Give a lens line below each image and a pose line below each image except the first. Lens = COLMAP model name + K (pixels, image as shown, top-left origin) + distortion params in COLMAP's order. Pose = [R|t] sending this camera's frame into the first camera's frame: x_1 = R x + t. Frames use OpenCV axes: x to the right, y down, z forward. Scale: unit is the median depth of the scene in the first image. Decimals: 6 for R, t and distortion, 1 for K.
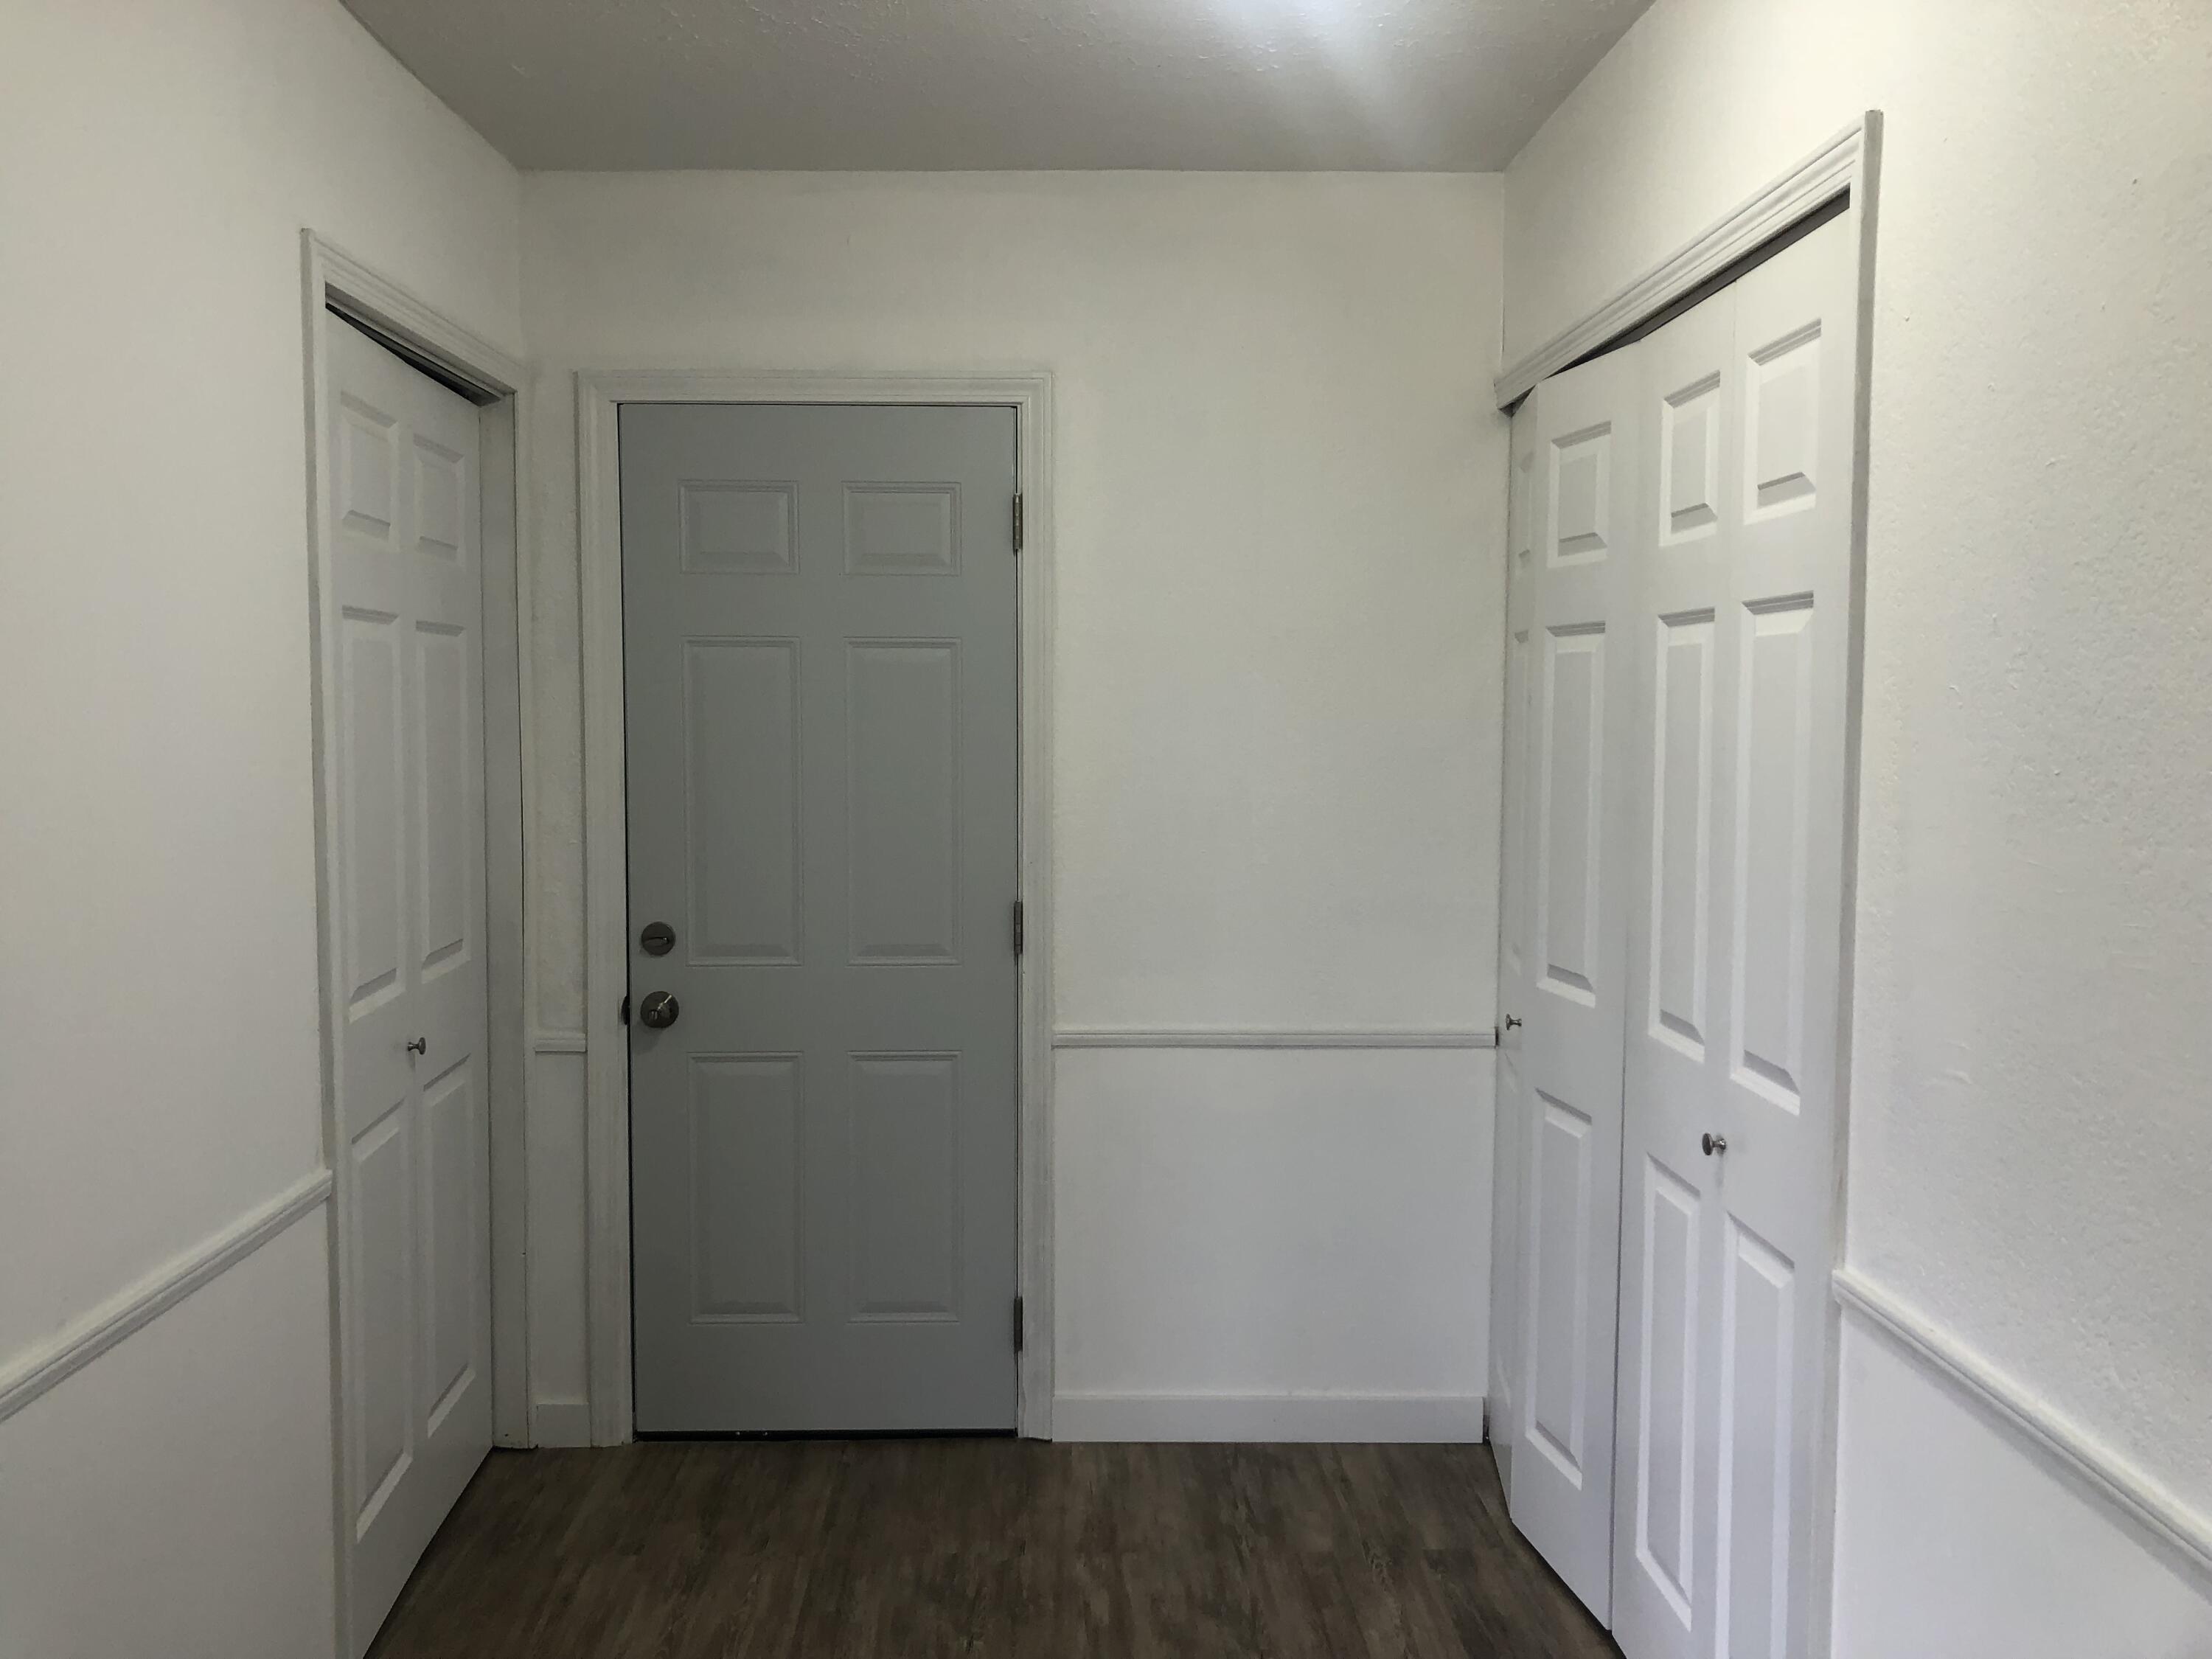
lens RADIAL K [[1810.2, 0, 1101.0], [0, 1810.2, 822.1], [0, 0, 1]] dist [0.001152, 0.000560]
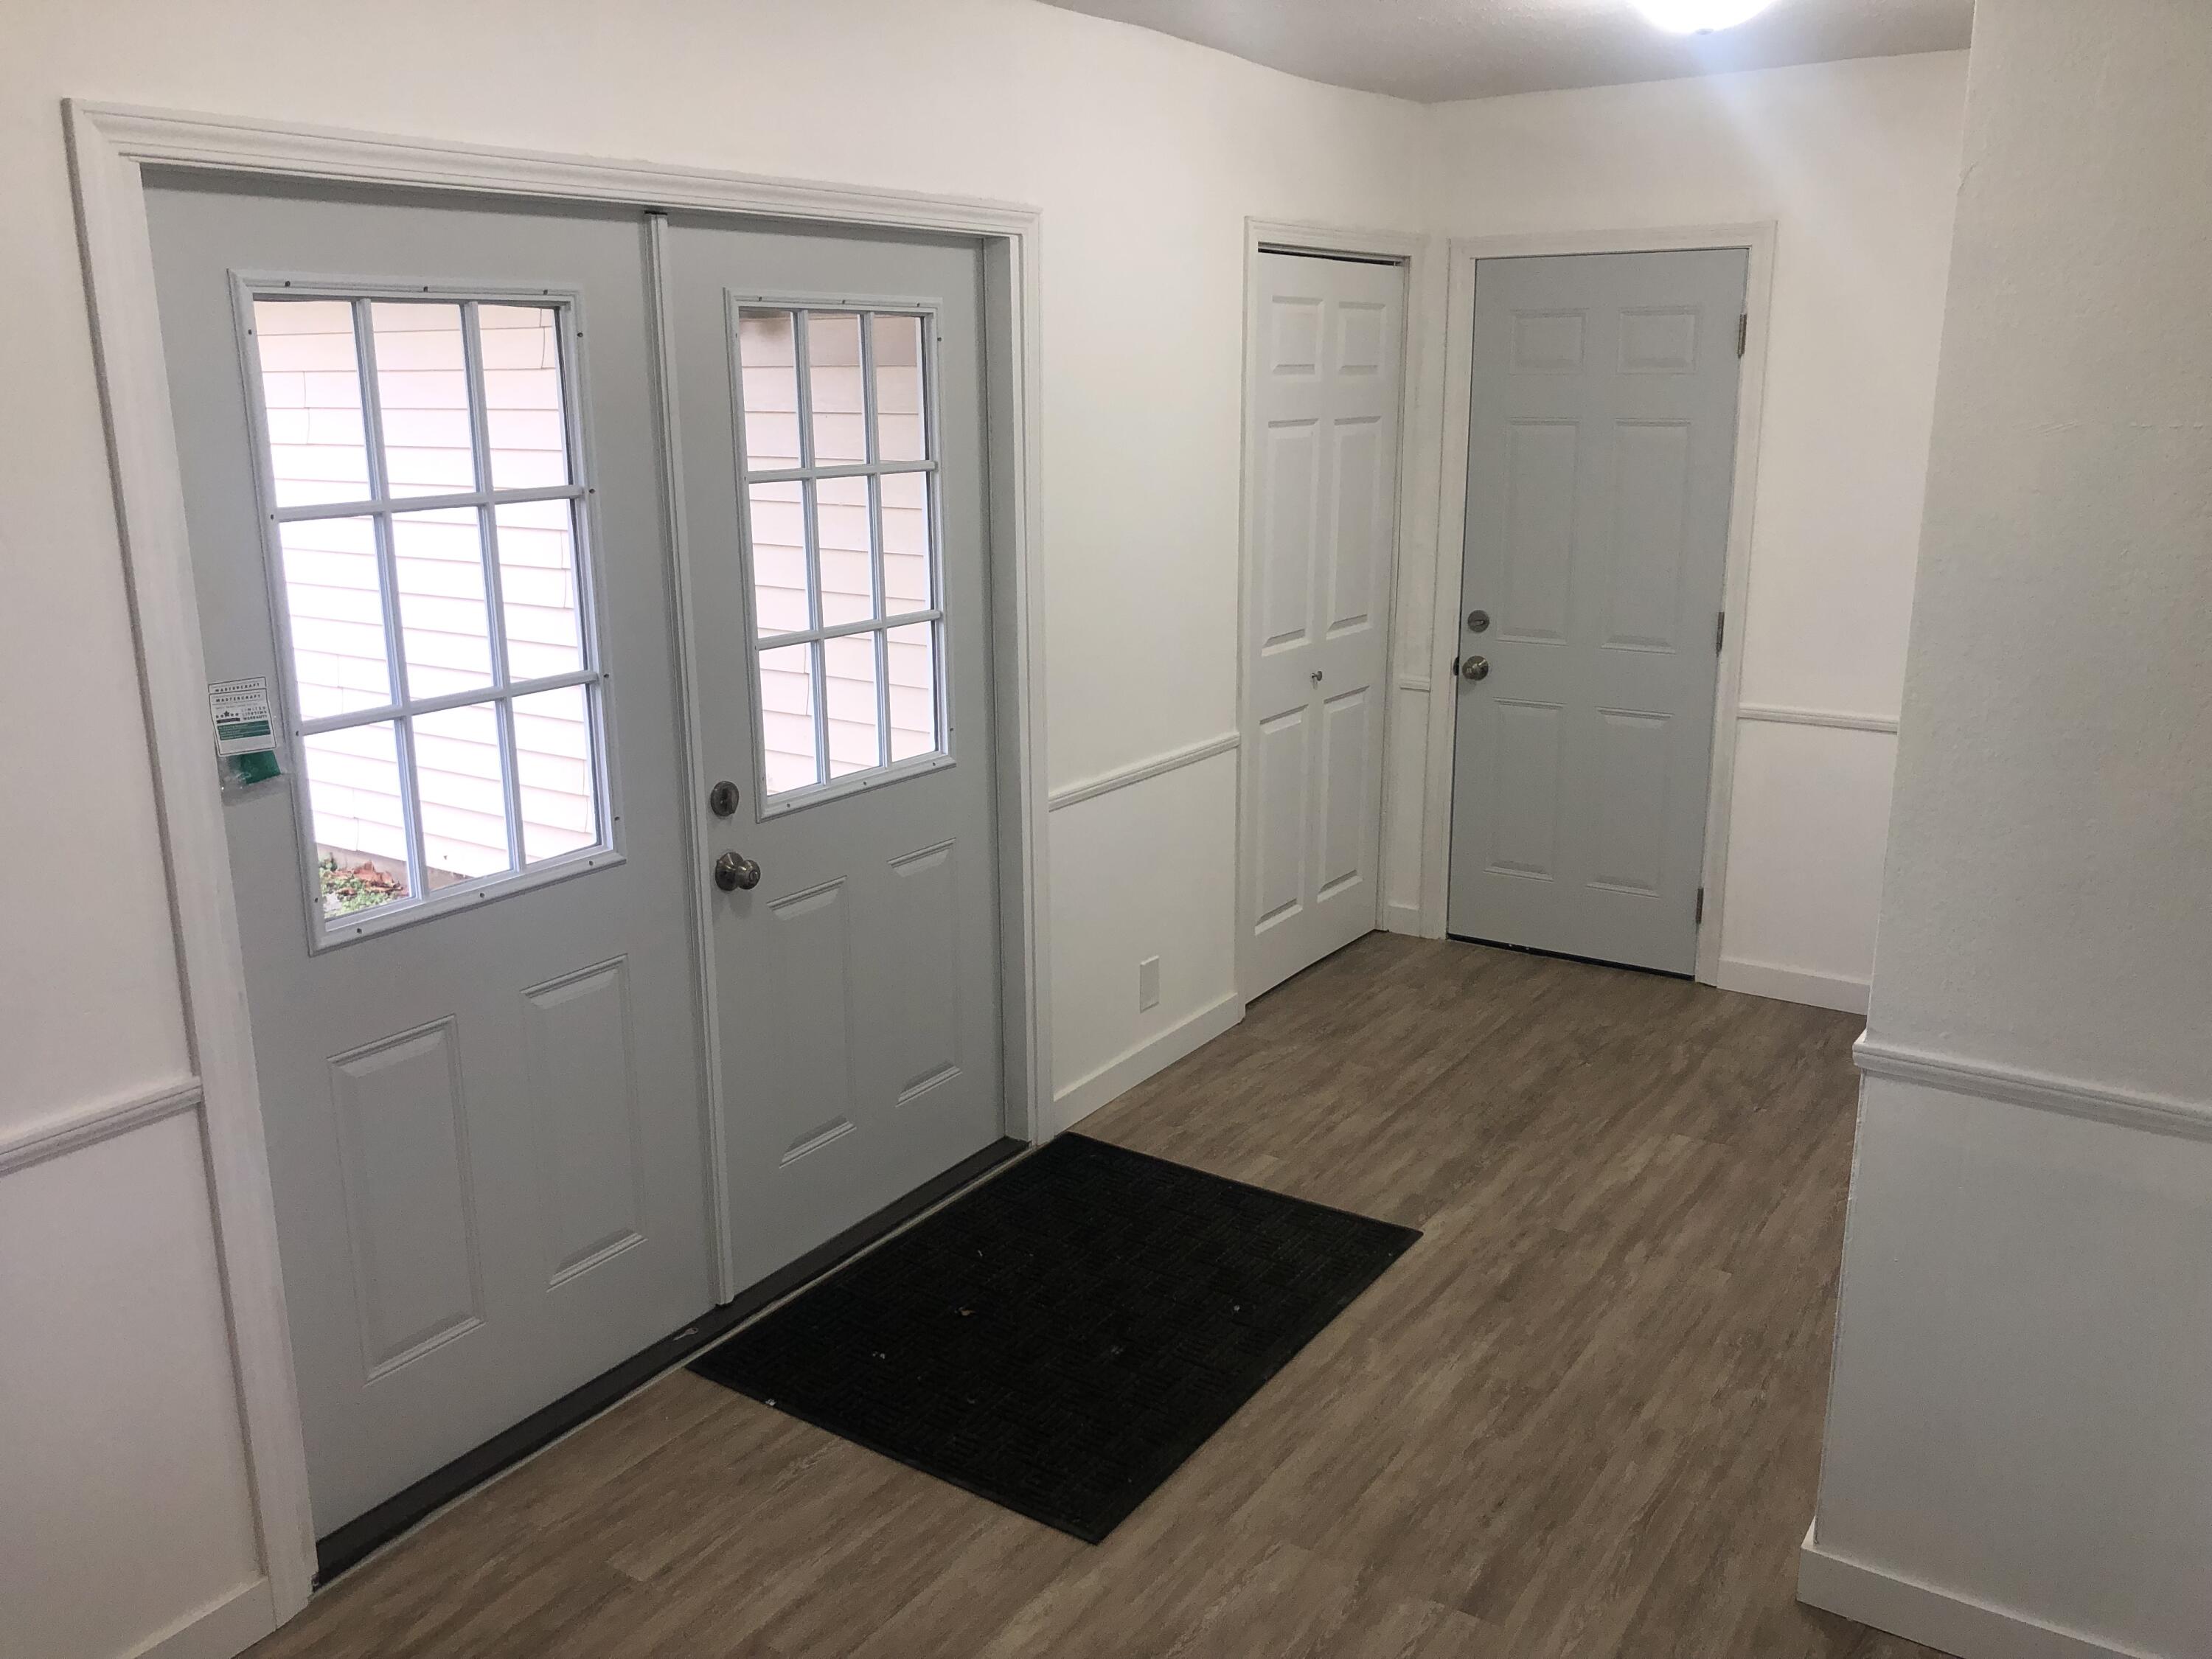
lens RADIAL K [[1810.2, 0, 1101.0], [0, 1810.2, 822.1], [0, 0, 1]] dist [0.001152, 0.000560]
pose [[0.816584, 0.127071, -0.563066, 0.380001], [-0.025798, 0.982527, 0.184321, -0.043202], [0.576650, -0.135988, 0.805594, -0.443859]]
